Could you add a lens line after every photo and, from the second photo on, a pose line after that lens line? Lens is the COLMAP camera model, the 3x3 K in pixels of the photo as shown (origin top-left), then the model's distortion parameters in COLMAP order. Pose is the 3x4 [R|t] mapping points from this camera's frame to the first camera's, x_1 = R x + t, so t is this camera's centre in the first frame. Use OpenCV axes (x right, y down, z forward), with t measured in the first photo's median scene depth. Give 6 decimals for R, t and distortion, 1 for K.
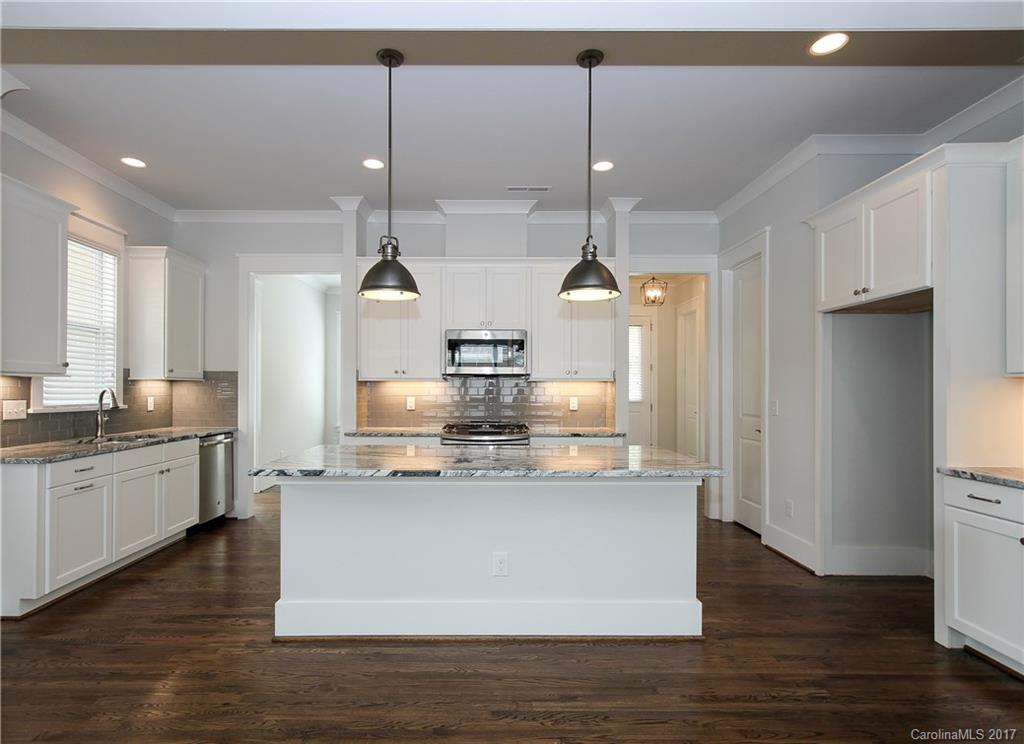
lens RADIAL K [[496.6, 0, 512.4], [0, 496.6, 386.2], [0, 0, 1]] dist [-0.000414, 0.000463]
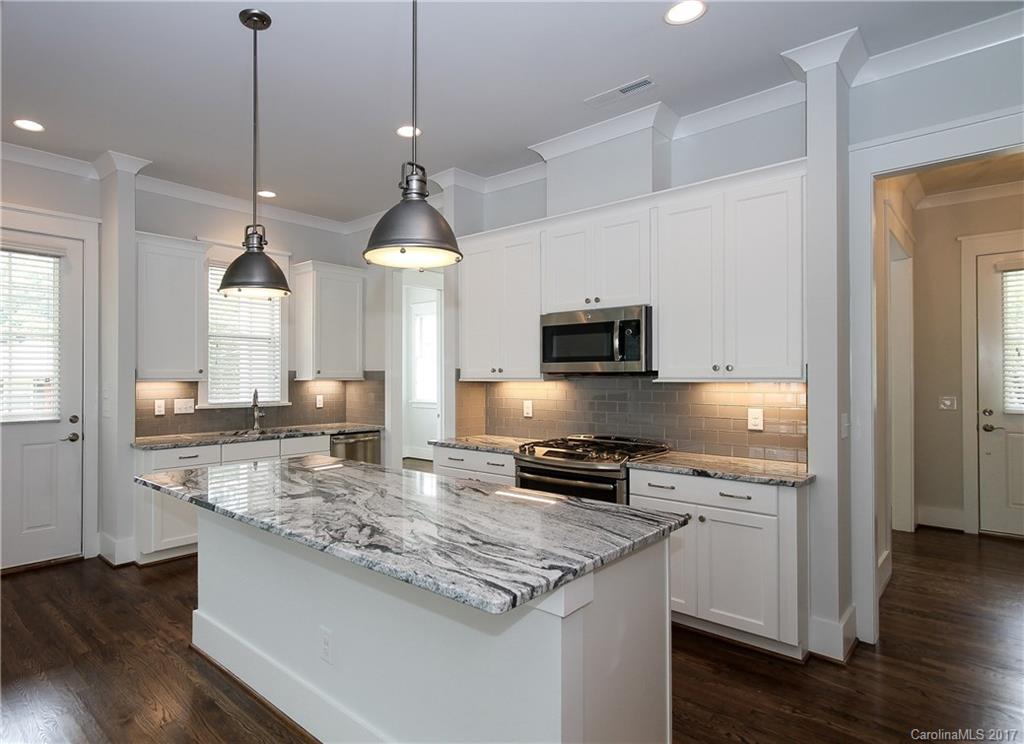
lens RADIAL K [[571.3, 0, 509.9], [0, 571.3, 374.6], [0, 0, 1]] dist [0.000592, 0.000643]
pose [[0.718962, -0.001935, -0.695047, 0.516607], [0.003347, 0.999994, 0.000678, -0.026426], [0.695042, -0.002814, 0.718964, 0.396361]]
